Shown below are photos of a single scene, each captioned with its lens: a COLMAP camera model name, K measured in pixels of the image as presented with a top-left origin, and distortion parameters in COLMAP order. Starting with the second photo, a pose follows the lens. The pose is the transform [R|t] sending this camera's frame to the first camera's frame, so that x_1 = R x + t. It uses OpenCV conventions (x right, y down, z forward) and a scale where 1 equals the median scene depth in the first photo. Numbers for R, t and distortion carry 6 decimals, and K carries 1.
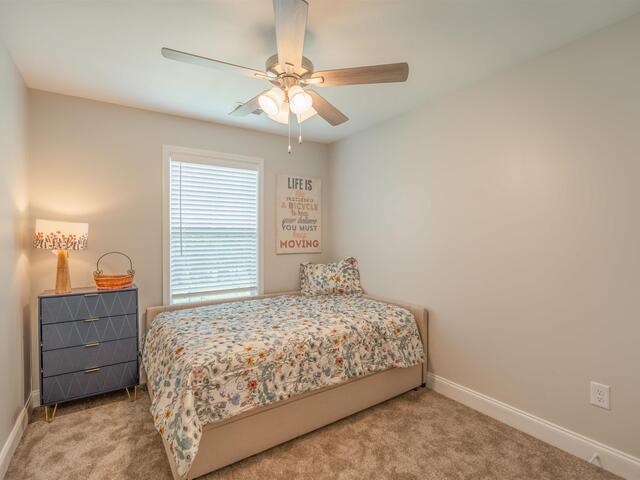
lens RADIAL K [[327.0, 0, 324.1], [0, 327.0, 238.7], [0, 0, 1]] dist [-0.006853, 0.000646]
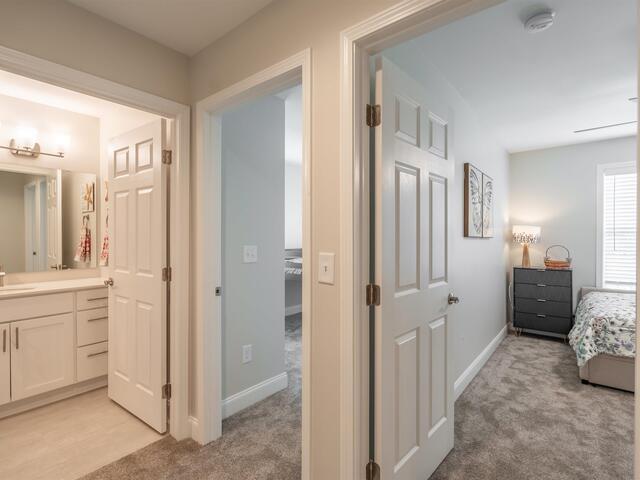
lens RADIAL K [[327.0, 0, 324.1], [0, 327.0, 238.7], [0, 0, 1]] dist [-0.006853, 0.000646]
pose [[0.313669, 0.011230, -0.949466, 0.536878], [-0.003998, 0.999937, 0.010506, -0.002303], [0.949524, 0.000500, 0.313694, -0.597931]]
